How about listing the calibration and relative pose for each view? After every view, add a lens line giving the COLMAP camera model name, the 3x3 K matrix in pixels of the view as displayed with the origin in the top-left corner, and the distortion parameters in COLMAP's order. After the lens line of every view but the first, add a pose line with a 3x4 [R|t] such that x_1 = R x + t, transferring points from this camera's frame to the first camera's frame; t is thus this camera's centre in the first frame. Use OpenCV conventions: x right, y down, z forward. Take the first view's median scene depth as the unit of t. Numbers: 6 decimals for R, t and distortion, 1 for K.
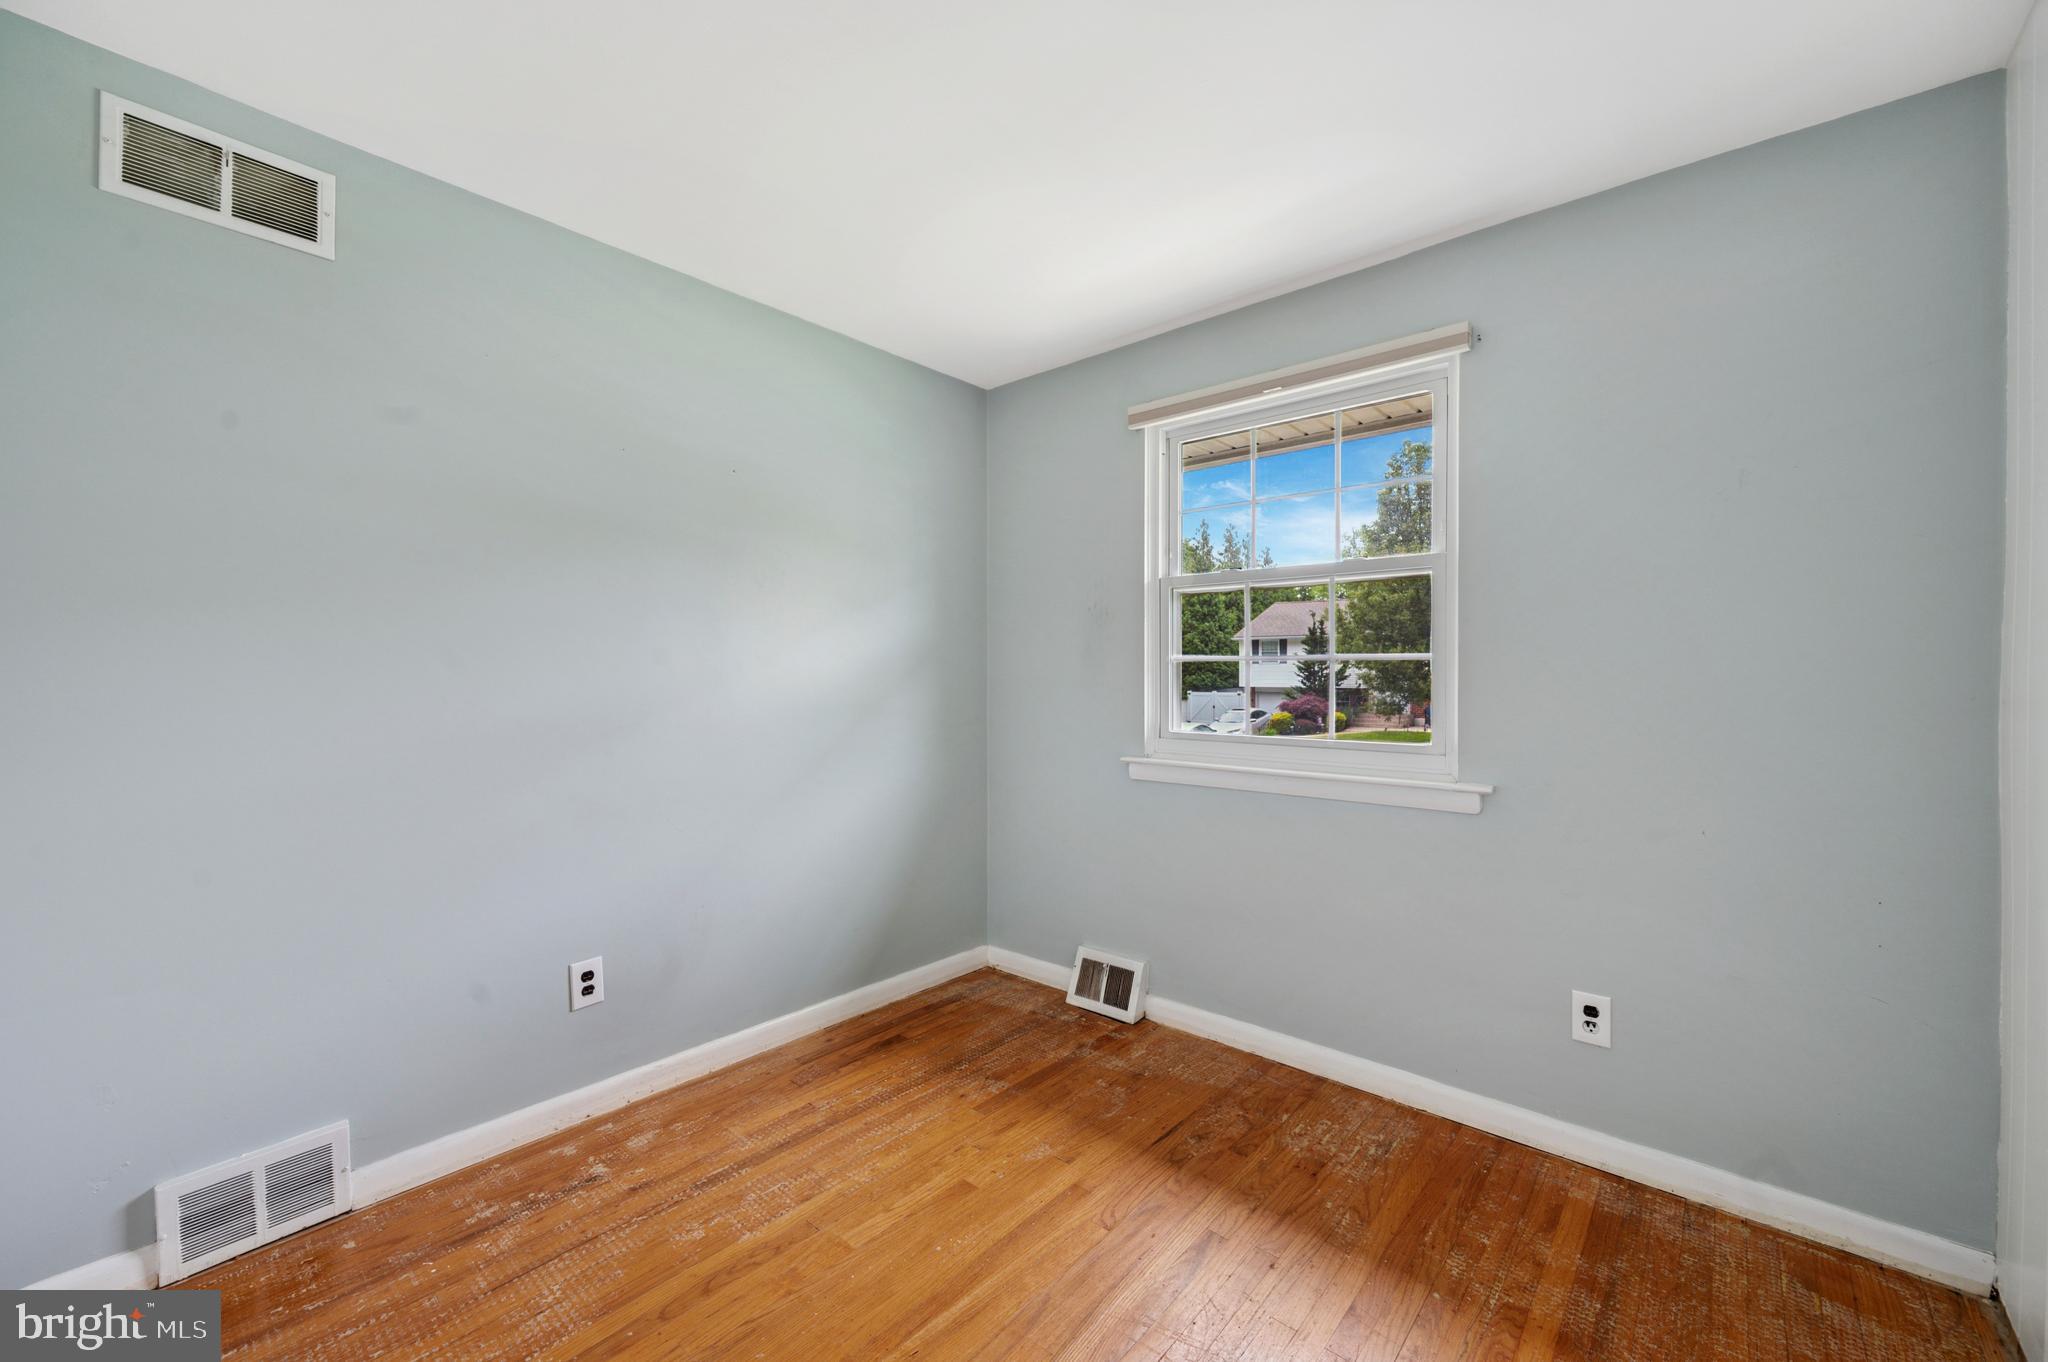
lens RADIAL K [[826.2, 0, 1092.1], [0, 826.2, 686.2], [0, 0, 1]] dist [0.001253, 0.000789]
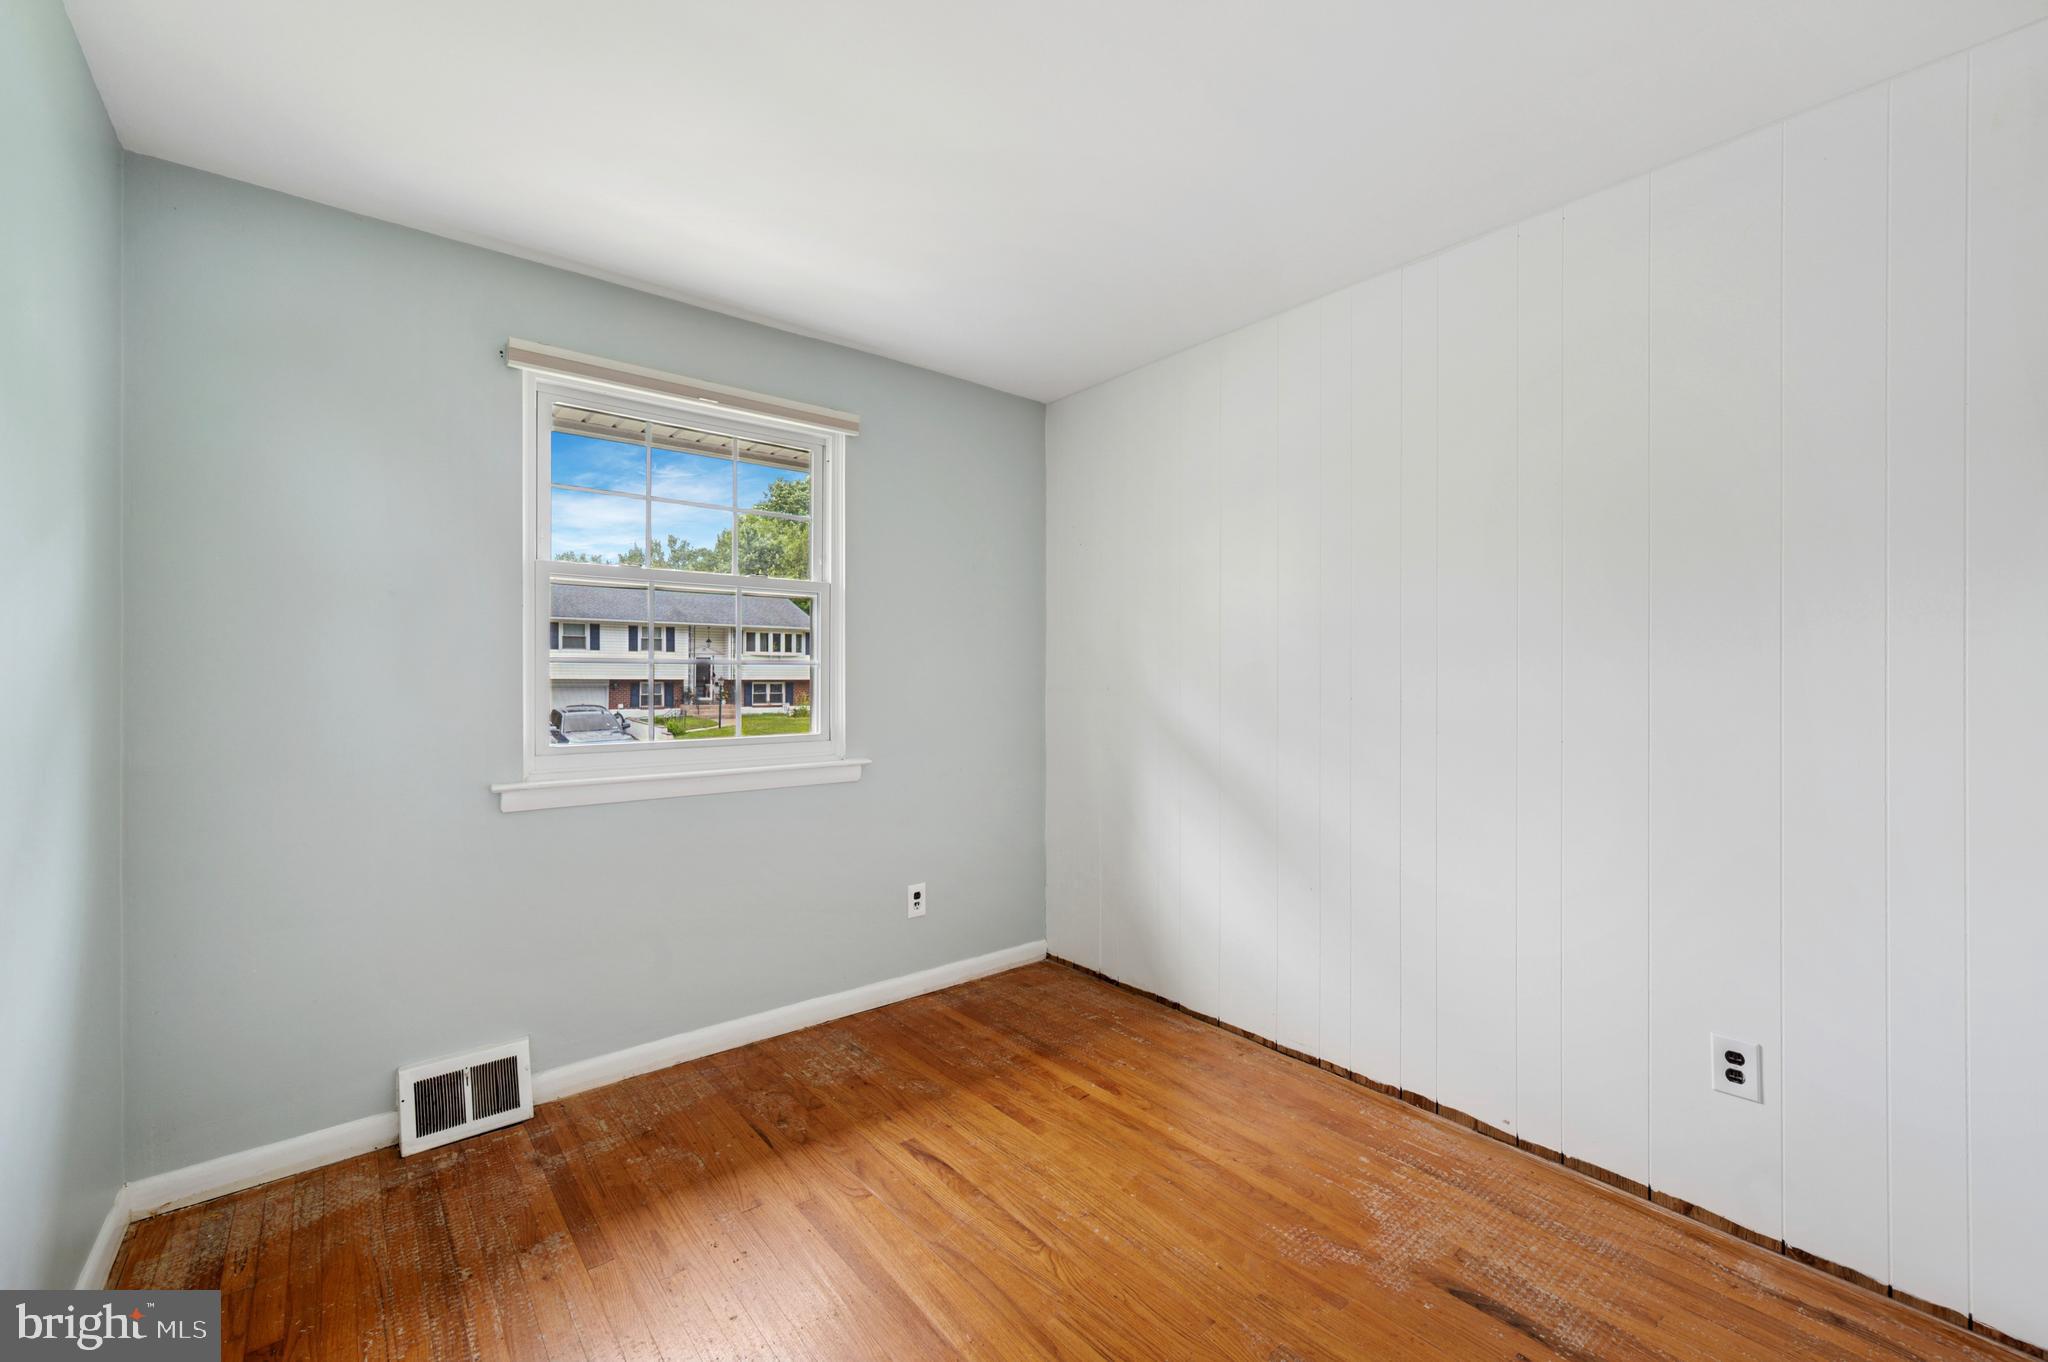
lens RADIAL K [[826.2, 0, 1008.2], [0, 826.2, 683.0], [0, 0, 1]] dist [0.001253, 0.000789]
pose [[0.191138, -0.012278, 0.981486, -0.755856], [0.012324, 0.999873, 0.010108, -0.014252], [-0.981486, 0.010164, 0.191266, 0.464431]]
